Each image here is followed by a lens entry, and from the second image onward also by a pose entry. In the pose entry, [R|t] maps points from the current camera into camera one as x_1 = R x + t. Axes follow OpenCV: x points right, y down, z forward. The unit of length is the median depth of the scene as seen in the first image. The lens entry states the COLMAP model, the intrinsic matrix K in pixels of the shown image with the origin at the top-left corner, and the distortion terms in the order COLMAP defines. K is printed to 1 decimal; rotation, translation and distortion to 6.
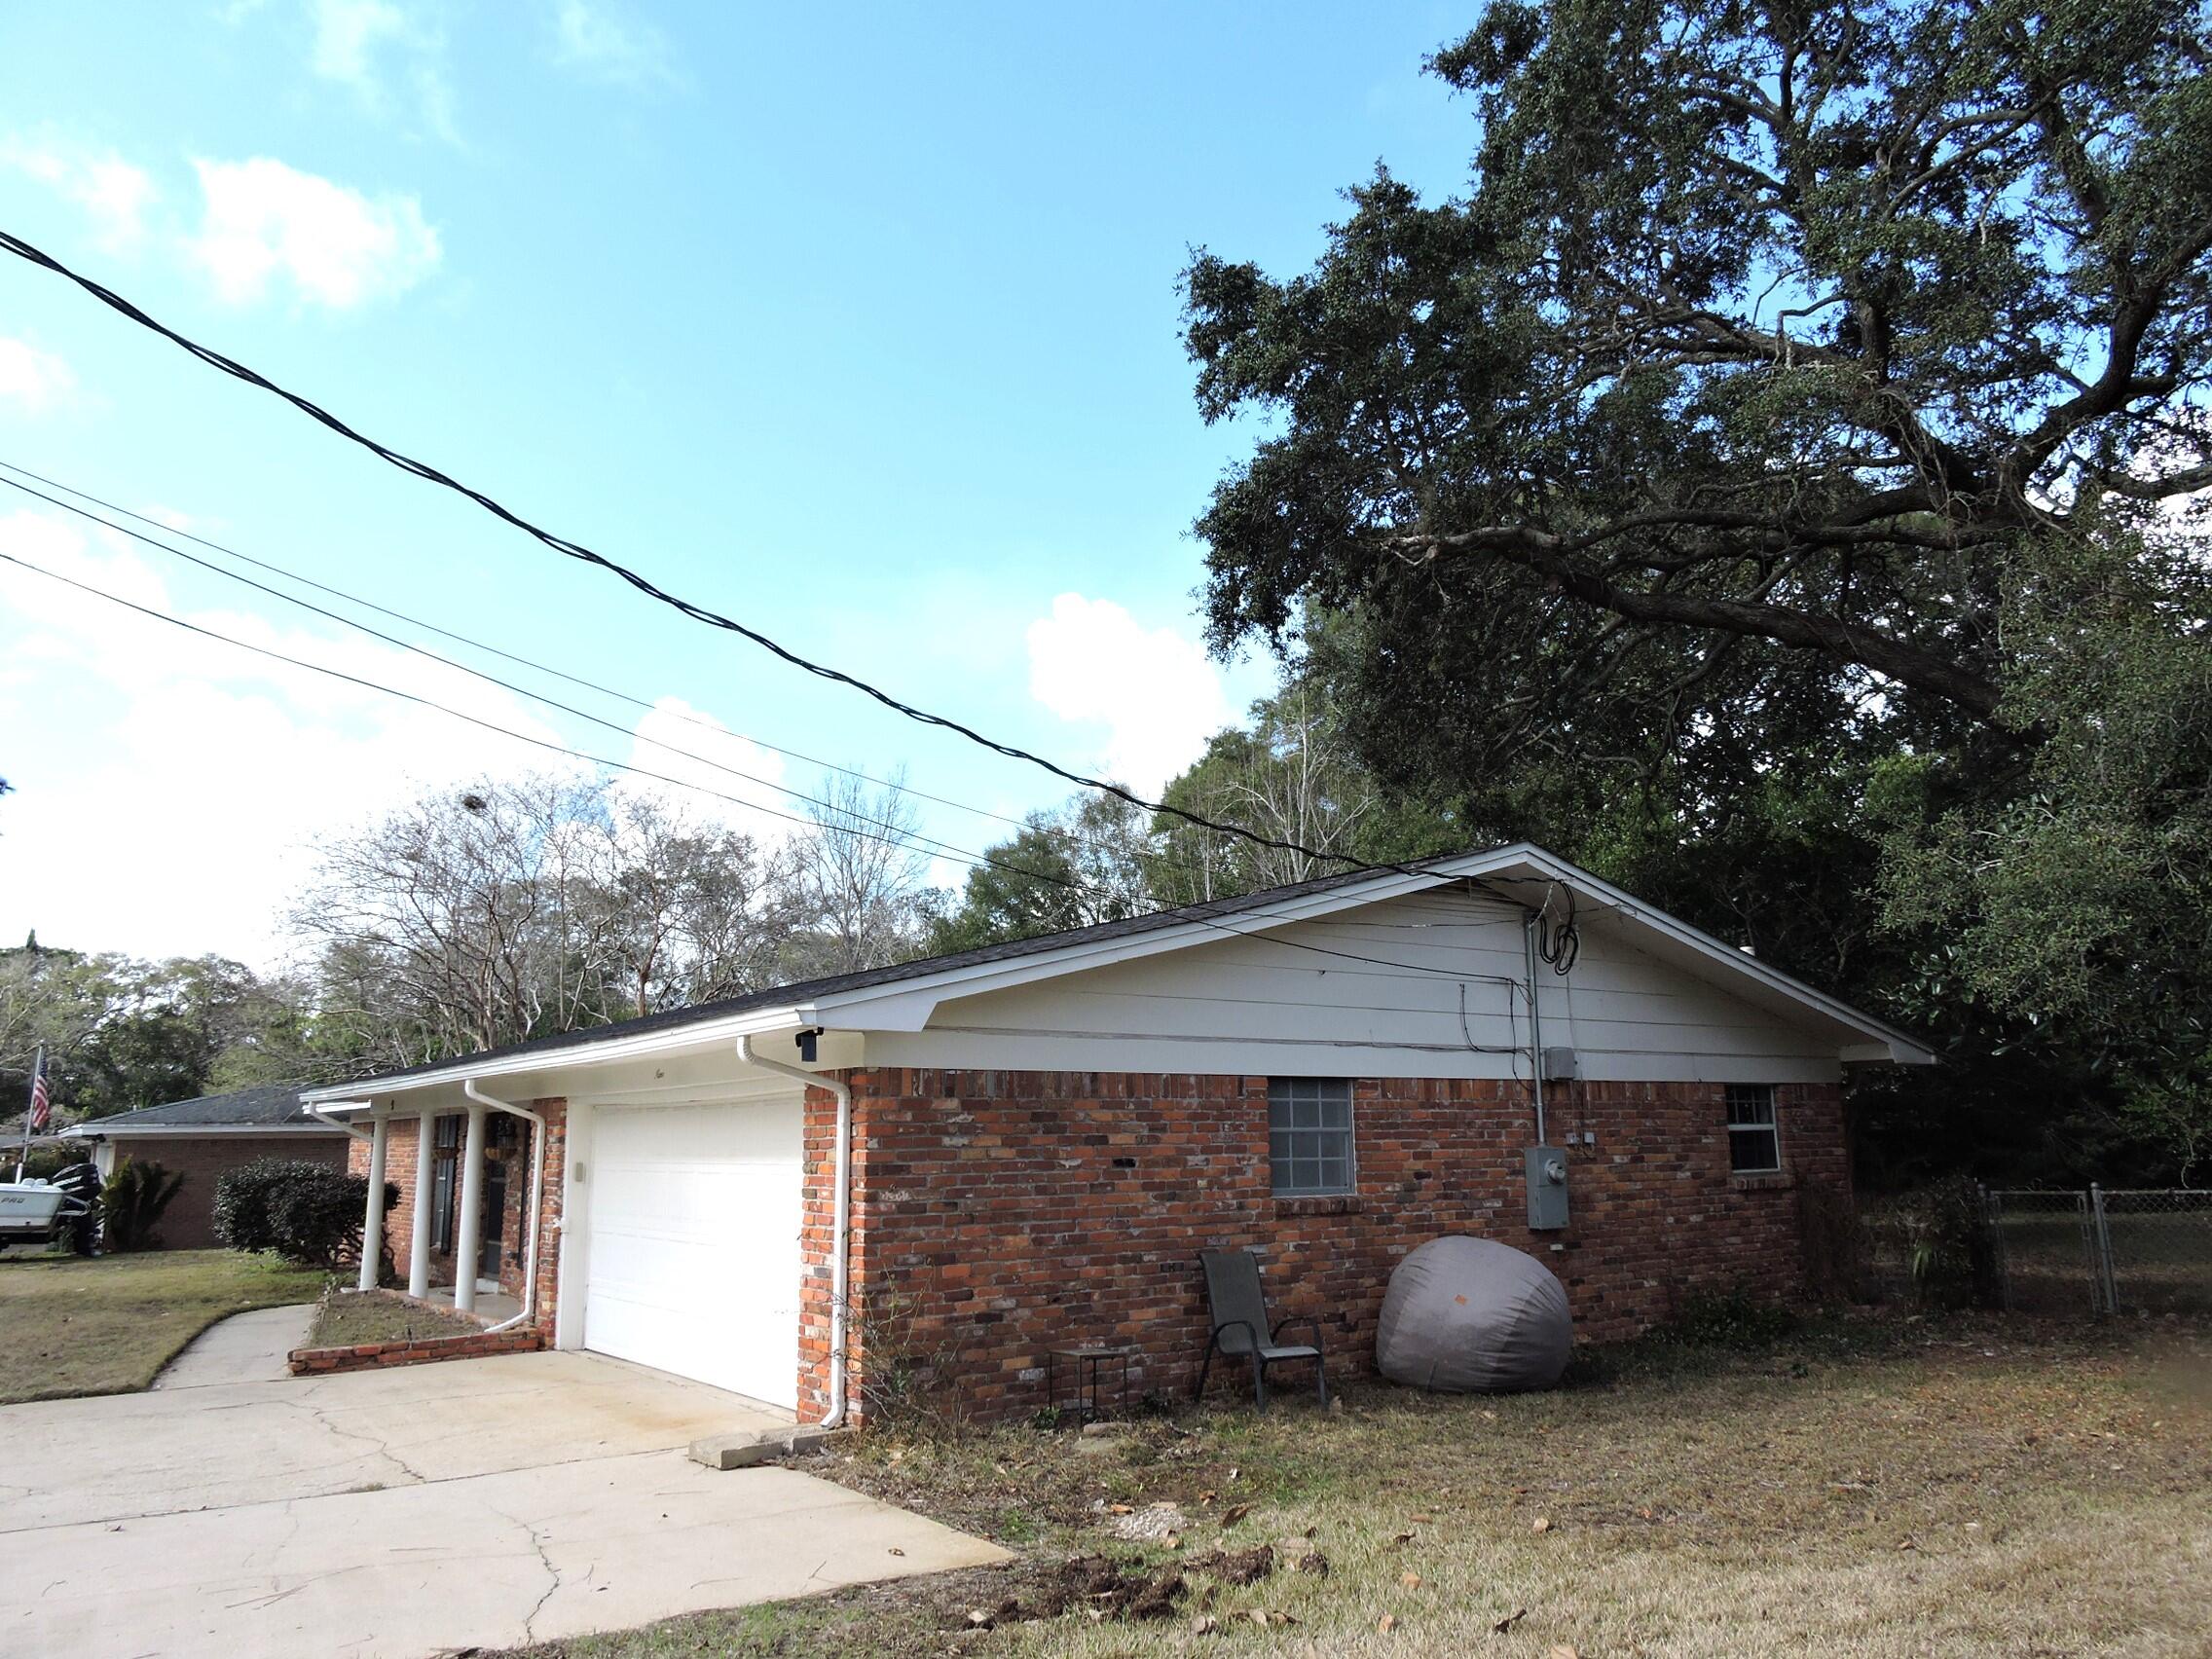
lens RADIAL K [[1566.6, 0, 1107.6], [0, 1566.6, 831.8], [0, 0, 1]] dist [-0.011760, 0.006597]
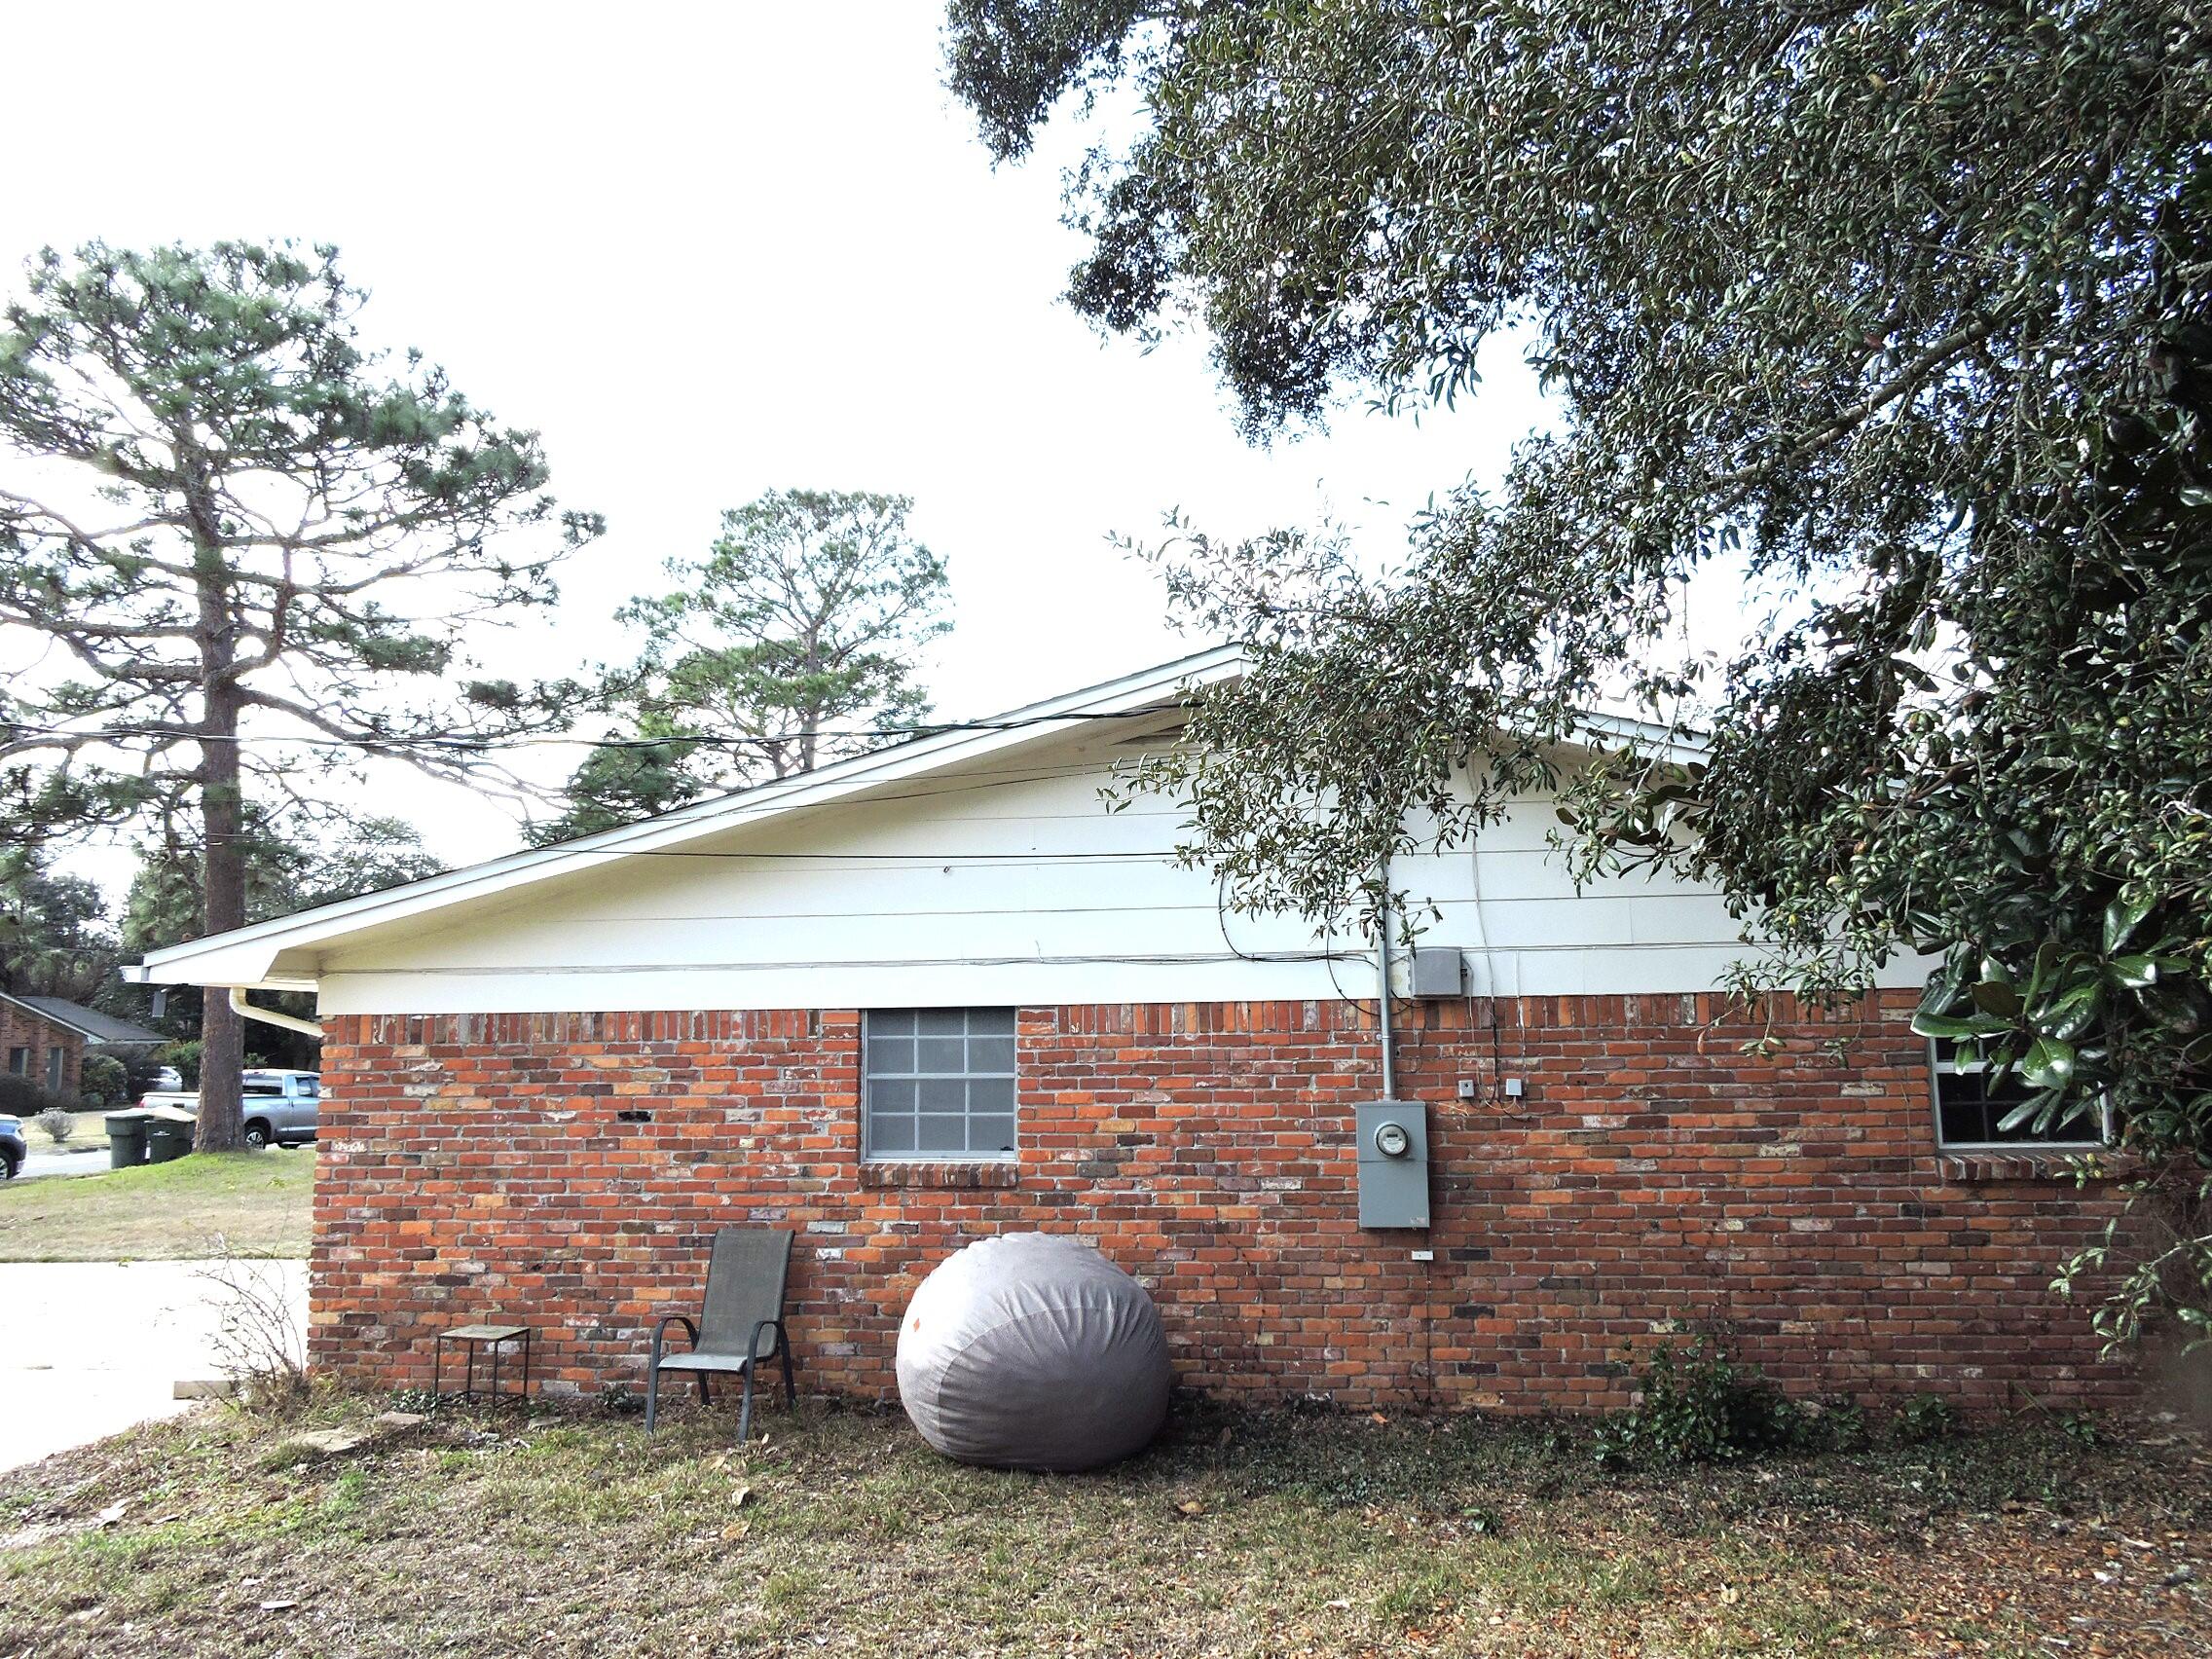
lens RADIAL K [[1566.6, 0, 1106.1], [0, 1566.6, 824.8], [0, 0, 1]] dist [-0.011760, 0.006597]
pose [[0.733981, -0.087396, -0.673524, 0.762024], [0.135904, 0.990529, 0.019572, 0.069526], [0.665434, -0.105900, 0.738907, 0.537787]]
